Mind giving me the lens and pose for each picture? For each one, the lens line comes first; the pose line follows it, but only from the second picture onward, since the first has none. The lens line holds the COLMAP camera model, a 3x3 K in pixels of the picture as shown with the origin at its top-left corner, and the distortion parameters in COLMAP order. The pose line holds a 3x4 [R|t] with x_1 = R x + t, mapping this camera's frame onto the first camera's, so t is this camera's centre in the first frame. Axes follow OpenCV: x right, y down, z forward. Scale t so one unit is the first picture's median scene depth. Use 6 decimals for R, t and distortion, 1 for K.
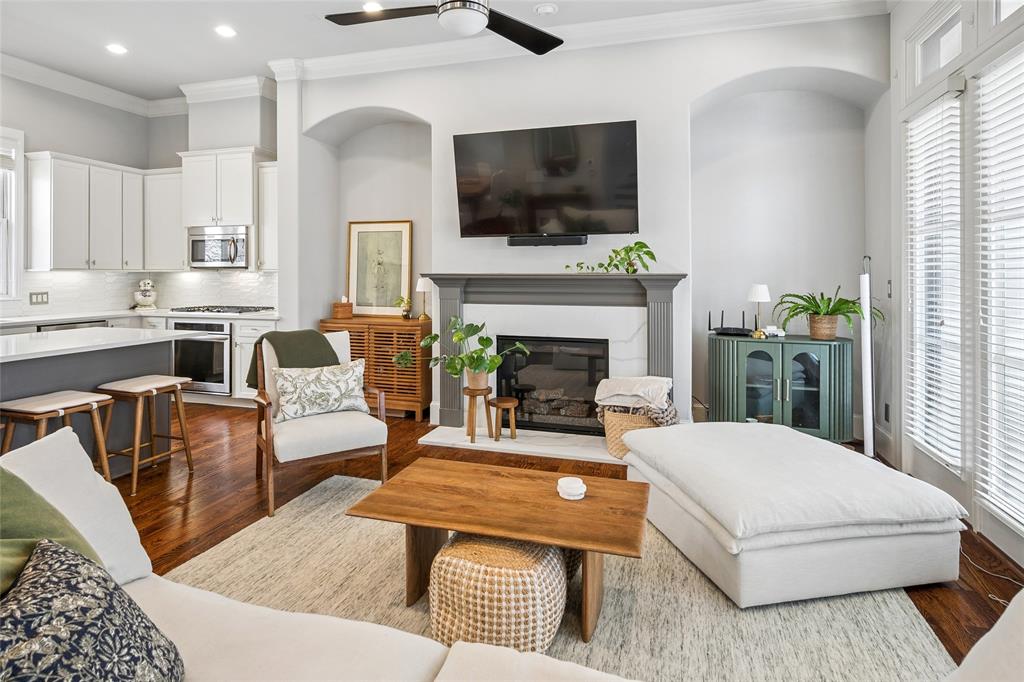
lens RADIAL K [[545.7, 0, 509.0], [0, 545.7, 271.5], [0, 0, 1]] dist [0.001580, -0.000352]
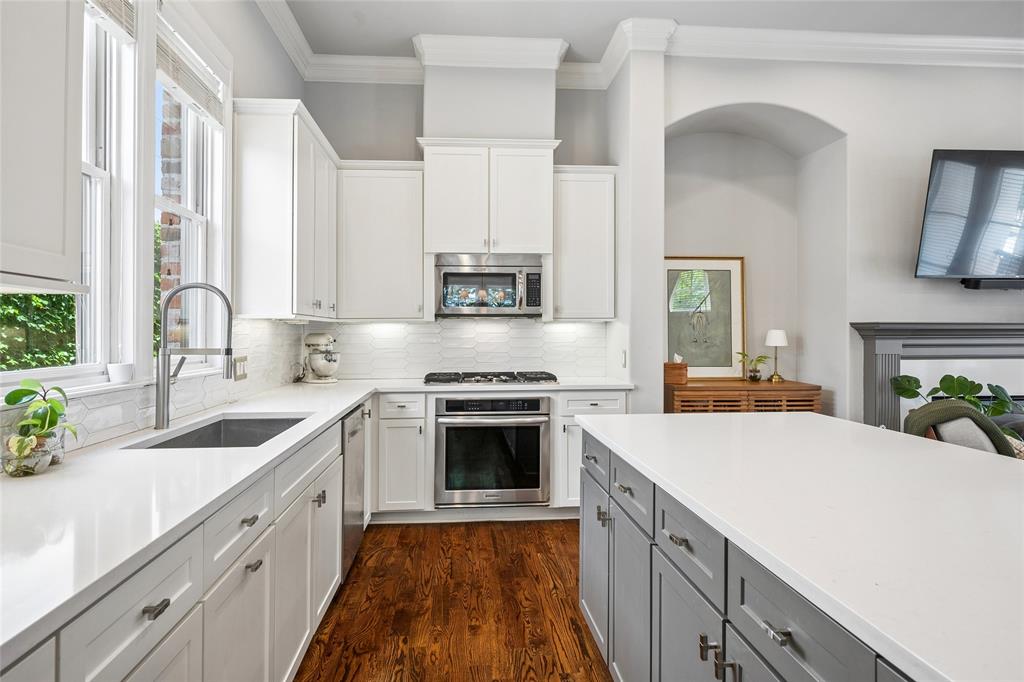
lens RADIAL K [[545.7, 0, 494.6], [0, 545.7, 323.4], [0, 0, 1]] dist [0.001580, -0.000352]
pose [[0.935596, 0.002592, 0.353062, -0.949302], [0.001936, 0.999920, -0.012473, 0.013922], [-0.353067, 0.012353, 0.935517, 0.463104]]
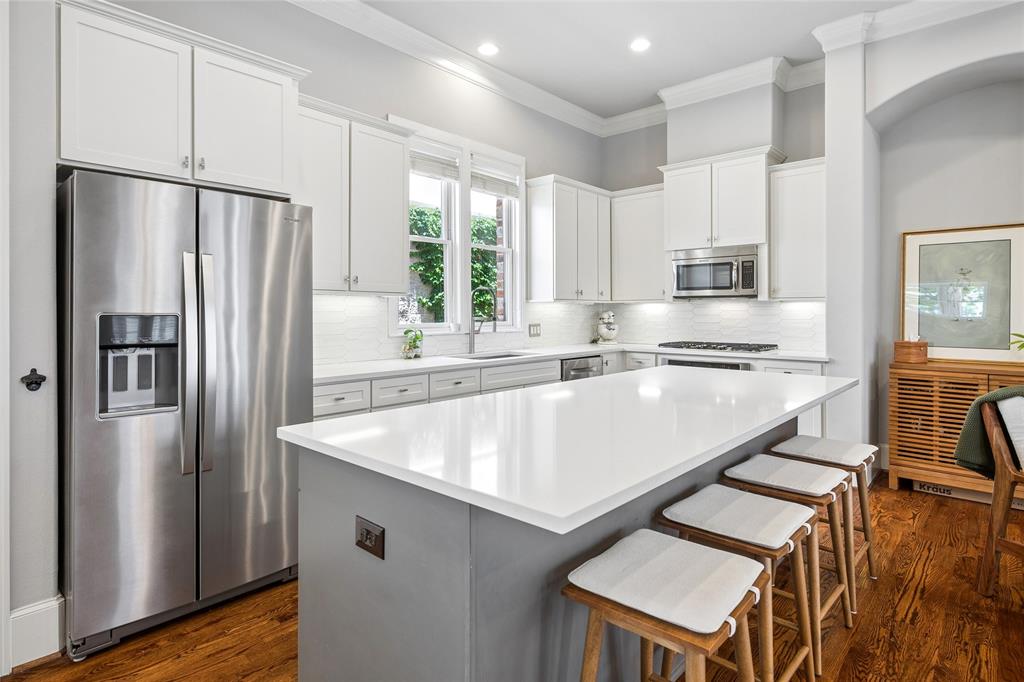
lens RADIAL K [[545.7, 0, 509.4], [0, 545.7, 308.1], [0, 0, 1]] dist [0.001580, -0.000352]
pose [[0.901761, -0.003681, -0.432220, -0.562365], [0.003880, 0.999992, -0.000423, 0.012260], [0.432218, -0.001295, 0.901768, 0.128938]]
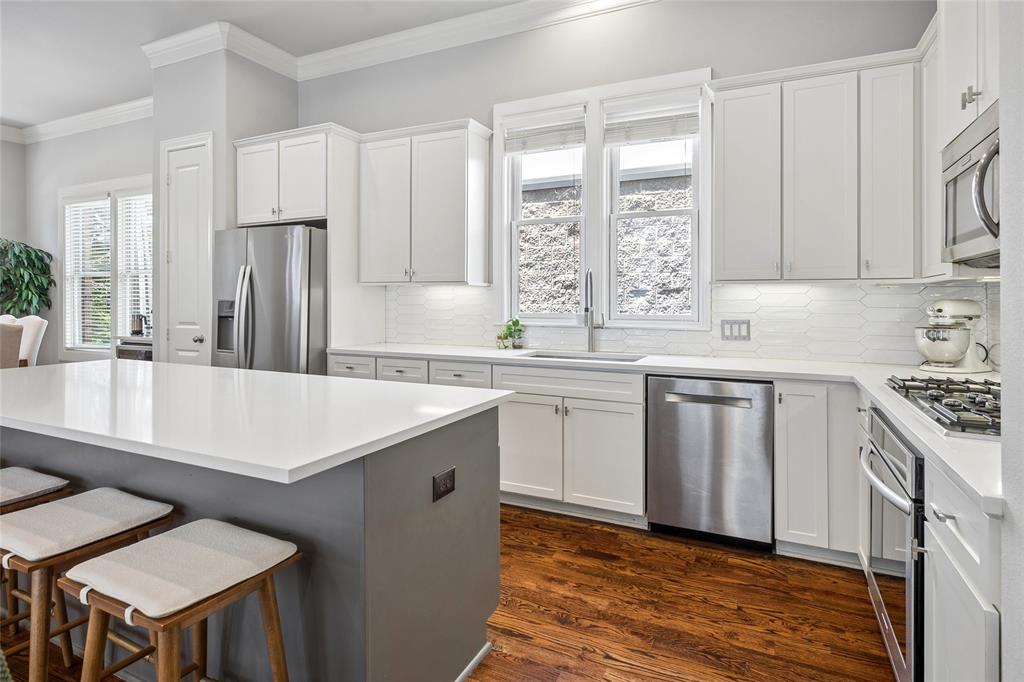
lens RADIAL K [[545.7, 0, 513.2], [0, 545.7, 300.6], [0, 0, 1]] dist [0.001580, -0.000352]
pose [[-0.163800, -0.004353, -0.986484, -0.249867], [0.000185, 0.999990, -0.004444, 0.021871], [0.986494, -0.000910, -0.163798, 0.994919]]
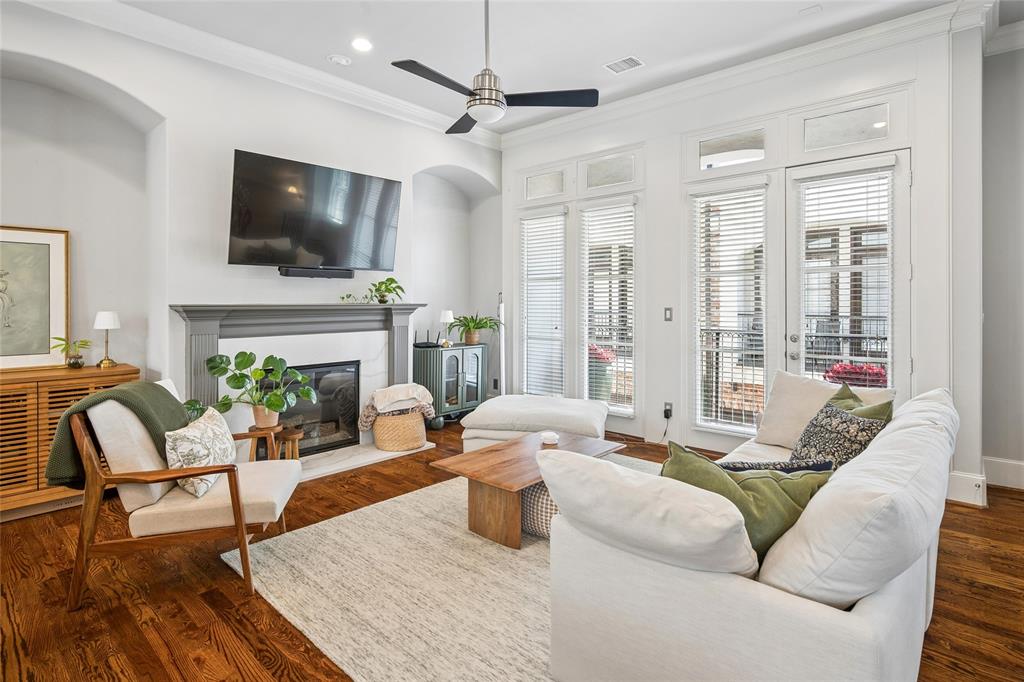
lens RADIAL K [[517.6, 0, 520.8], [0, 517.6, 304.9], [0, 0, 1]] dist [0.003377, -0.003161]
pose [[0.422592, -0.009670, 0.906269, -0.648354], [-0.001215, 0.999936, 0.011236, -0.006207], [-0.906319, -0.005850, 0.422553, 0.216069]]
